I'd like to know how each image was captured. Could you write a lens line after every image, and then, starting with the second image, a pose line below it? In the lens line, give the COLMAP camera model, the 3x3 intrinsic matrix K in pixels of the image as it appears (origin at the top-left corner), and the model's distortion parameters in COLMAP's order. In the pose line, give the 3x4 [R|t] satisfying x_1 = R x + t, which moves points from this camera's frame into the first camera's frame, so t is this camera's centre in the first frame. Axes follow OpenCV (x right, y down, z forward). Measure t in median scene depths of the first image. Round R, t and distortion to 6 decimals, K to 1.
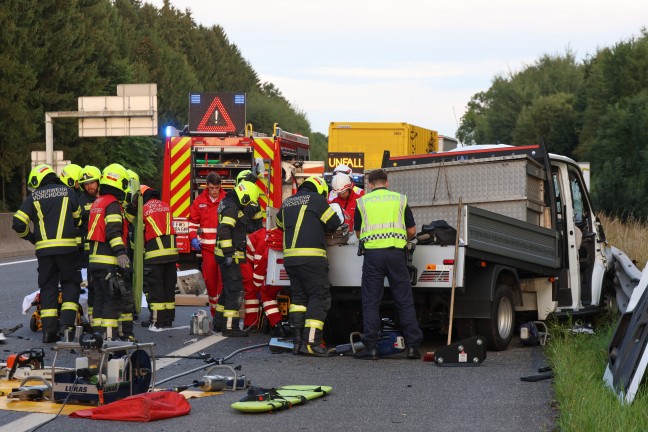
lens RADIAL K [[1342.8, 0, 324.1], [0, 1342.8, 247.6], [0, 0, 1]] dist [0.011468, -0.048242]
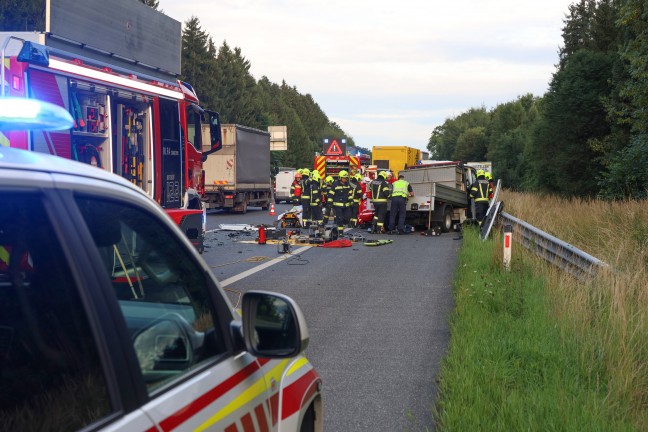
lens RADIAL K [[1342.8, 0, 324.1], [0, 1342.8, 247.6], [0, 0, 1]] dist [0.011468, -0.048242]
pose [[0.999512, -0.005135, 0.030798, -0.178182], [0.004635, 0.999857, 0.016265, 0.048202], [-0.030877, -0.016115, 0.999393, -1.513668]]
